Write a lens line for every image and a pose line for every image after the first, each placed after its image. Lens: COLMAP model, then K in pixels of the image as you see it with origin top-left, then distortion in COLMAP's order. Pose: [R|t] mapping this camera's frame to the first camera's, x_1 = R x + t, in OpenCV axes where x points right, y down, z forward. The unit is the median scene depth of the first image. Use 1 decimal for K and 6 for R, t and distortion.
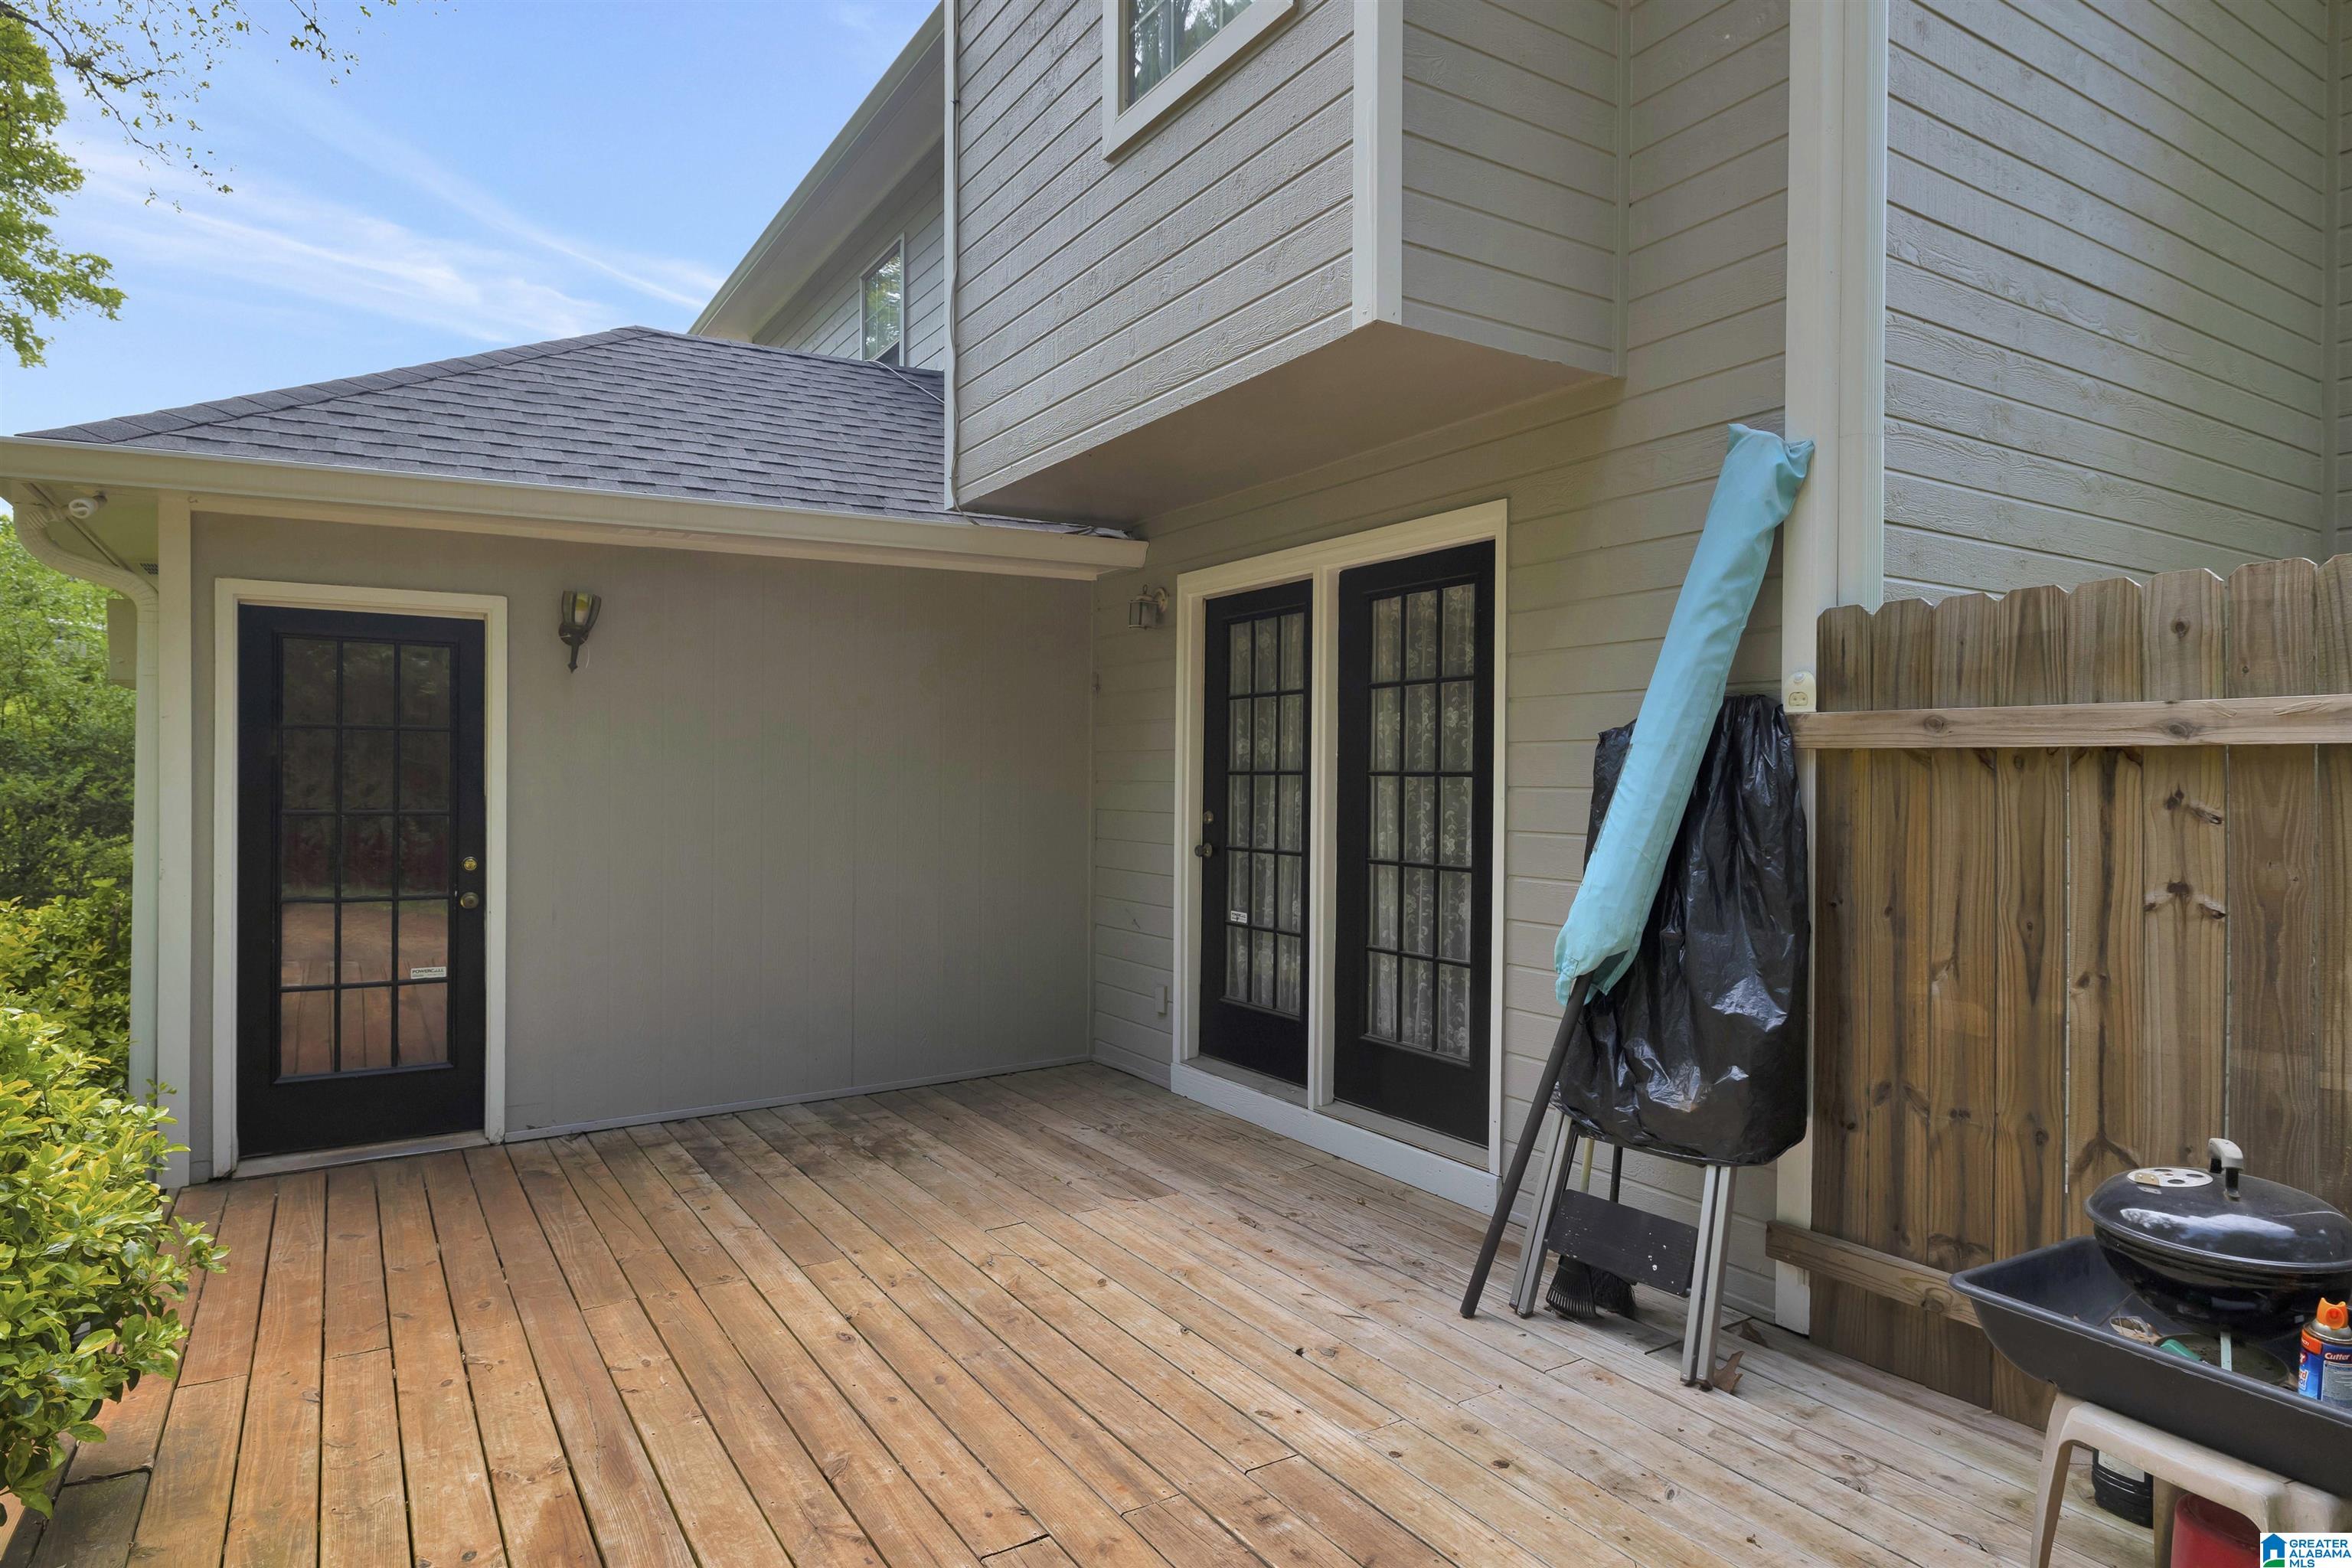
lens RADIAL K [[1352.9, 0, 1175.8], [0, 1352.9, 789.2], [0, 0, 1]] dist [-0.001583, 0.000692]
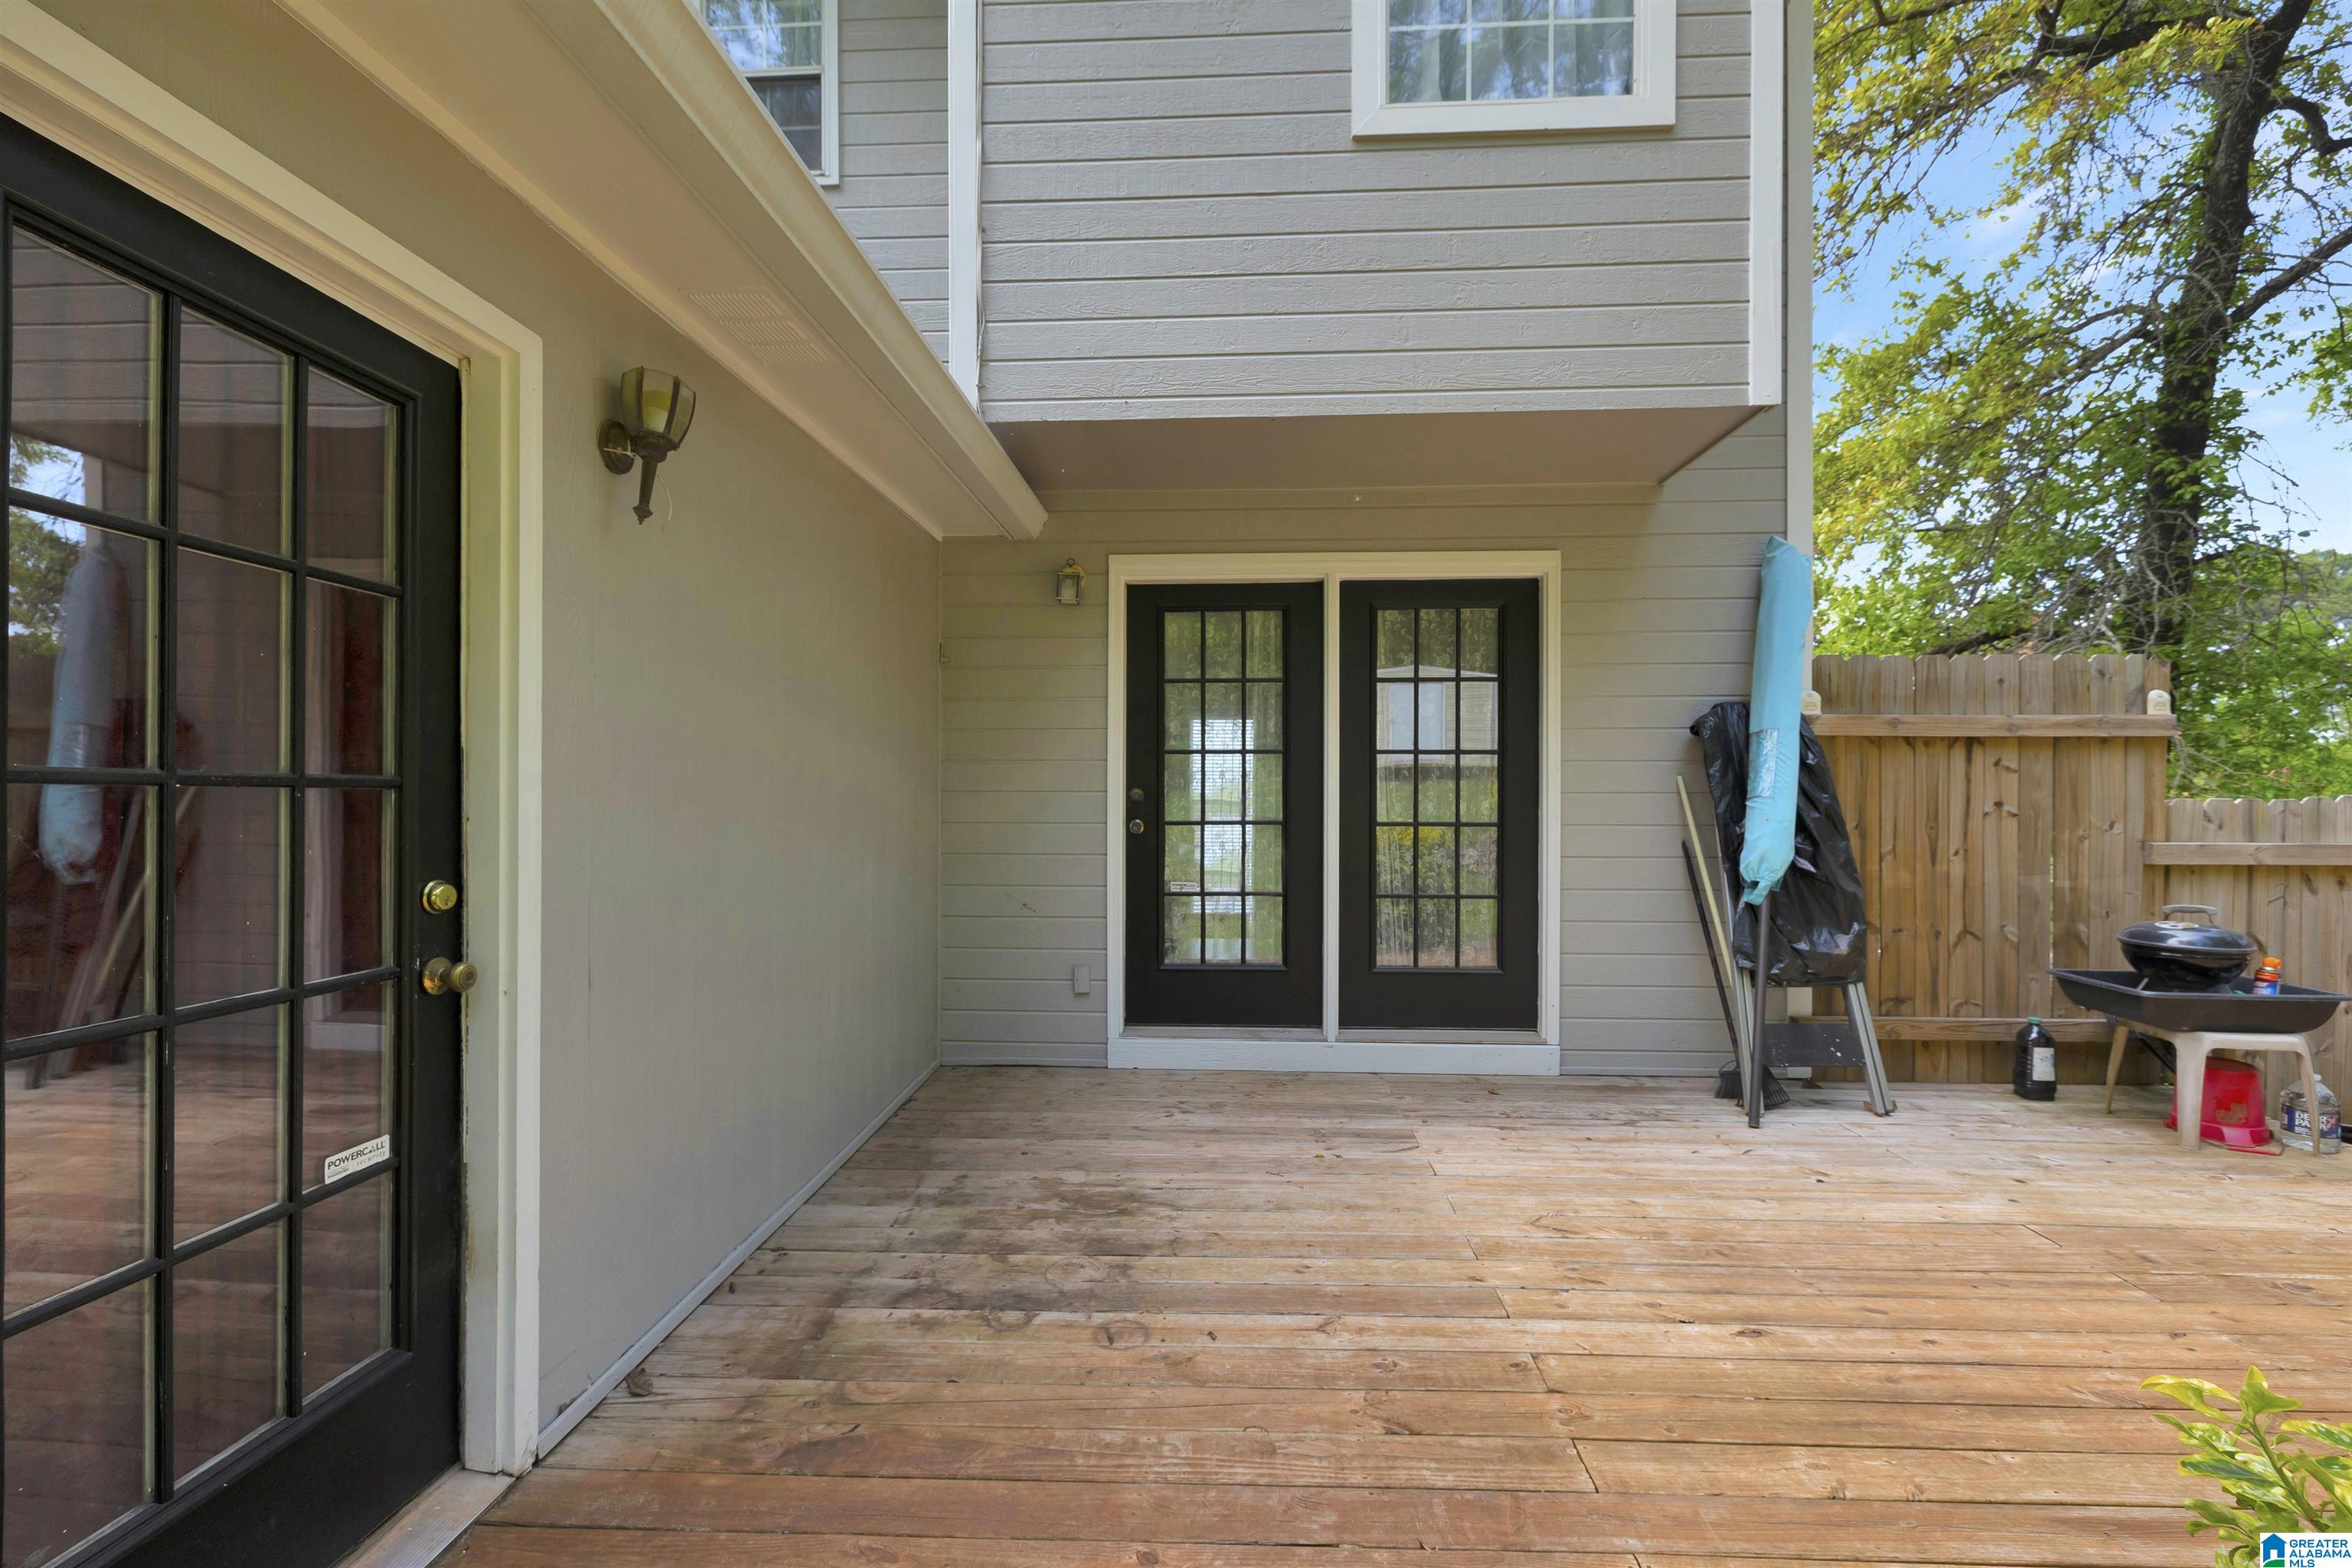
lens RADIAL K [[993.1, 0, 1188.0], [0, 993.1, 798.1], [0, 0, 1]] dist [-0.004489, -0.000351]
pose [[0.567809, -0.009099, 0.823110, -0.761182], [0.009864, 0.999942, 0.004249, 0.027273], [-0.823101, 0.005706, 0.567866, 0.702334]]
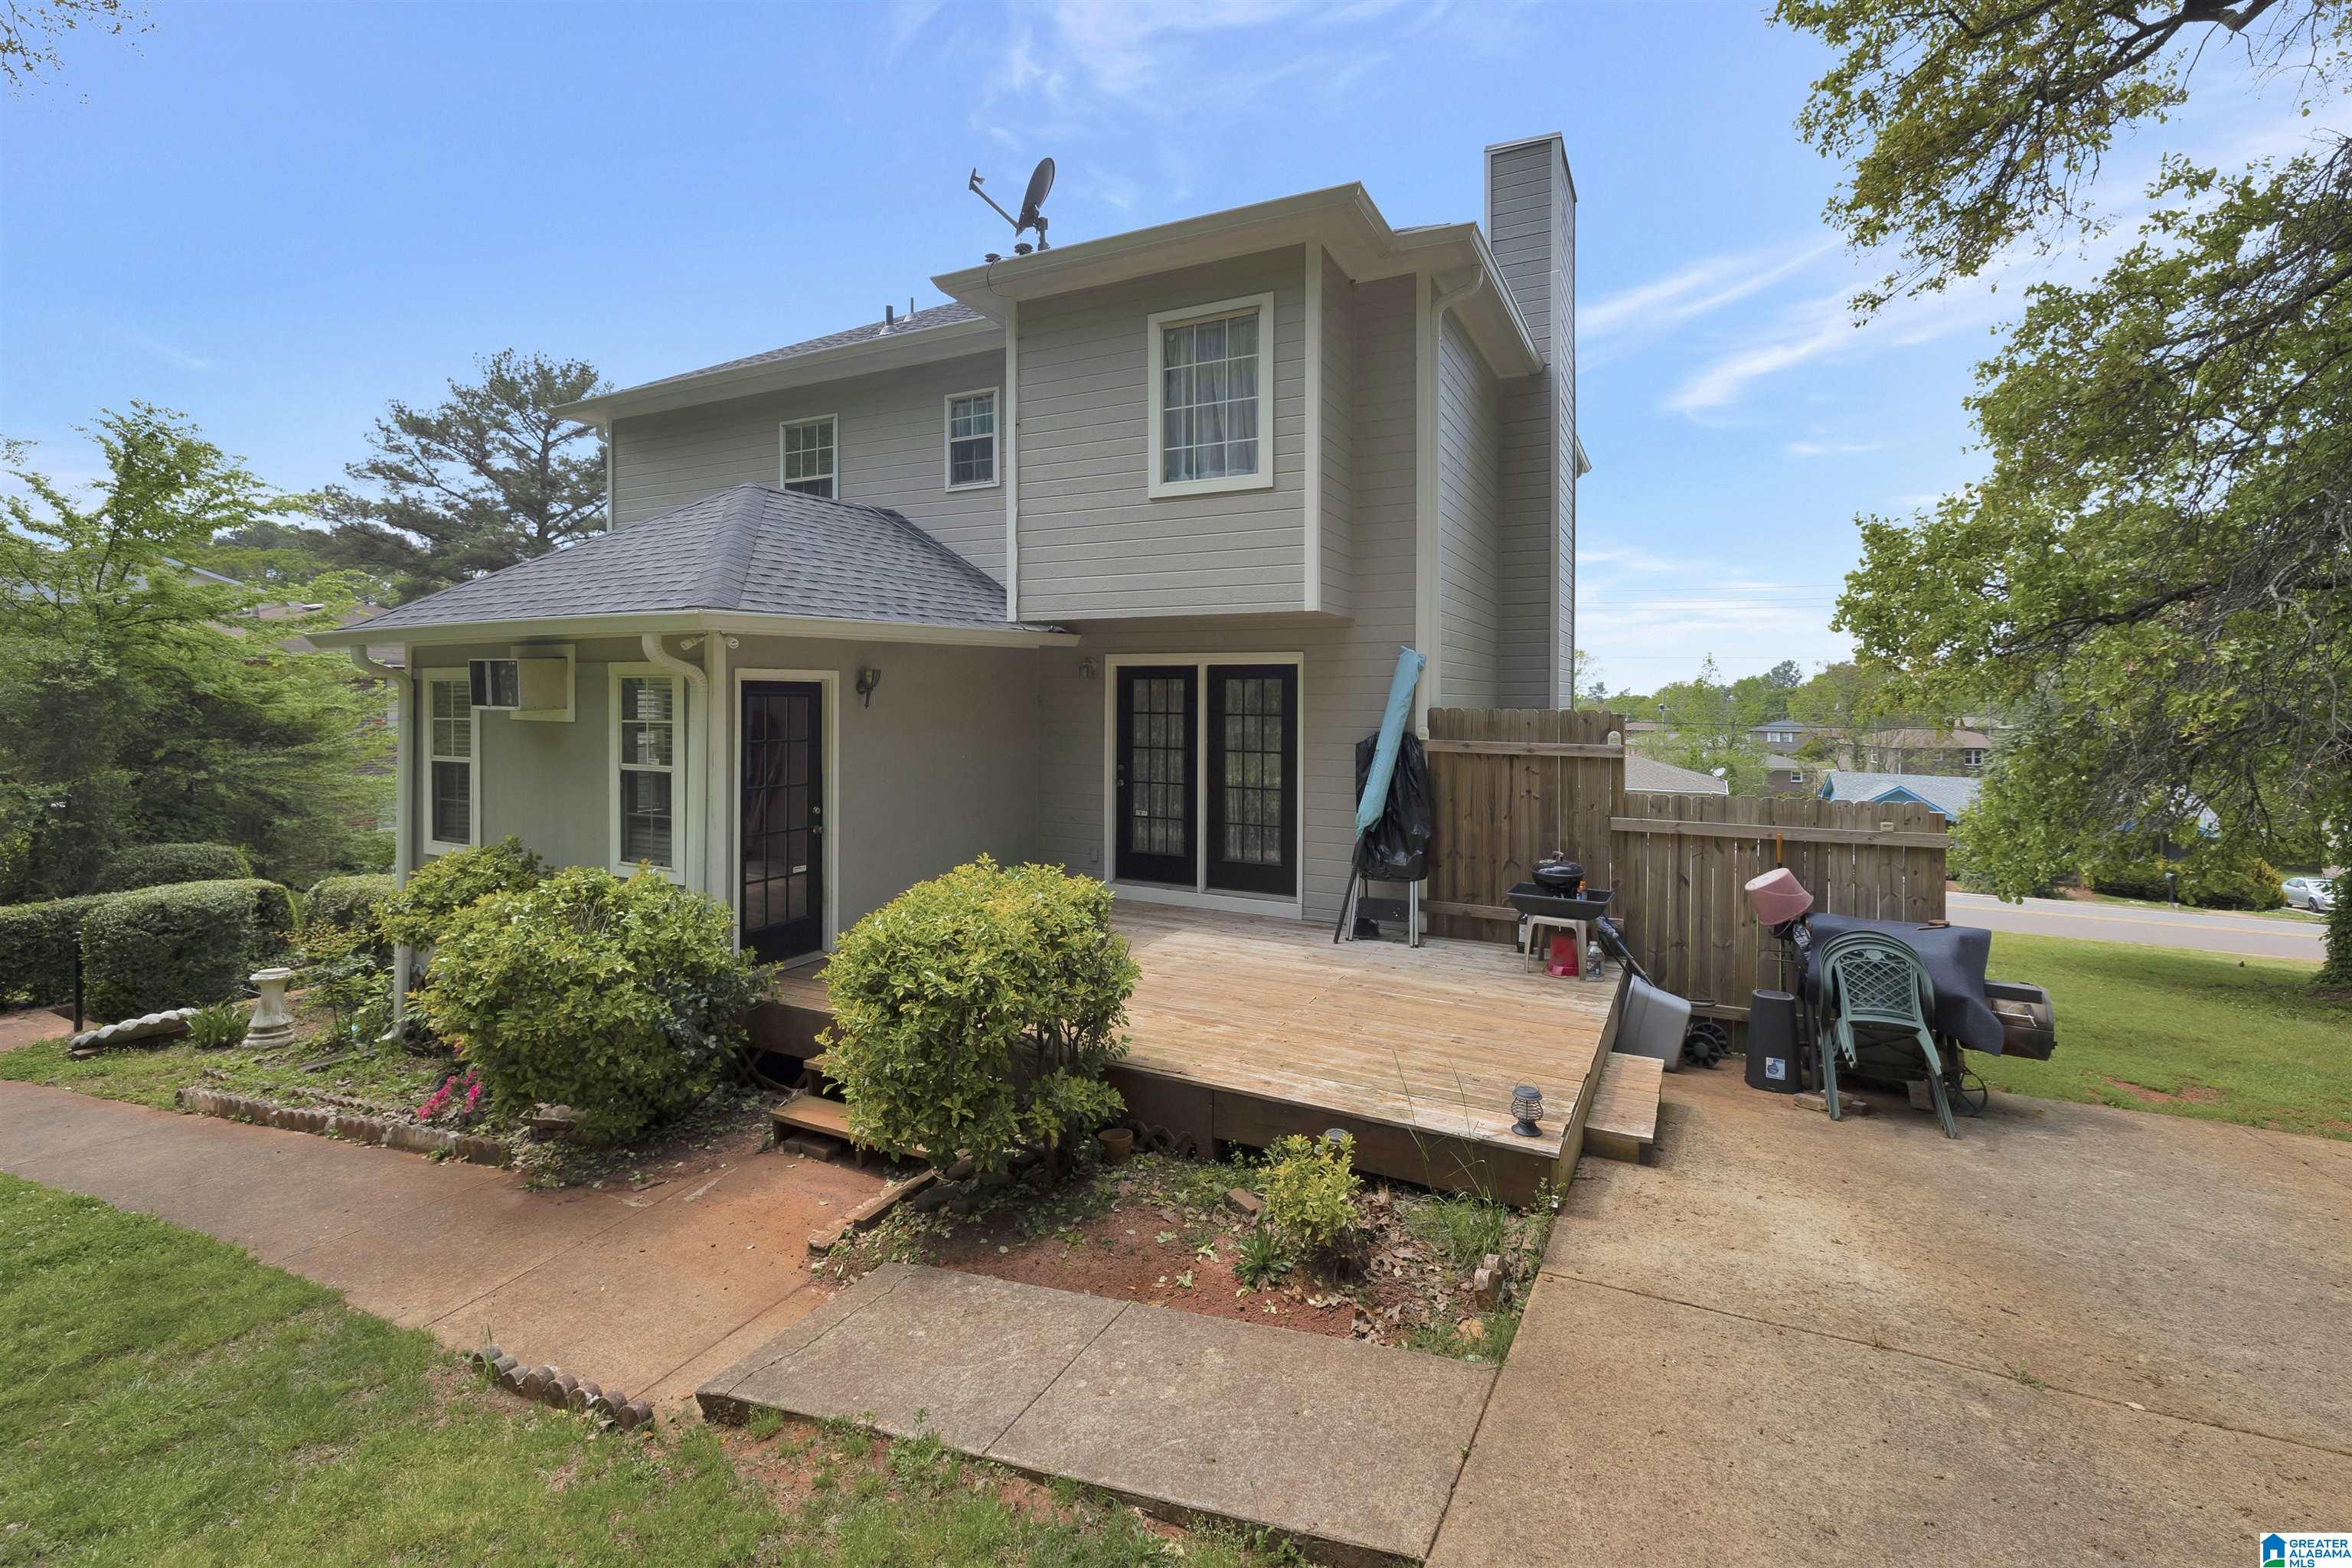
lens RADIAL K [[993.1, 0, 1185.6], [0, 993.1, 714.7], [0, 0, 1]] dist [-0.004489, -0.000351]
pose [[0.855280, -0.012320, 0.518020, -0.932547], [0.003660, 0.999836, 0.017736, -0.119726], [-0.518153, -0.013273, 0.855185, -0.543749]]
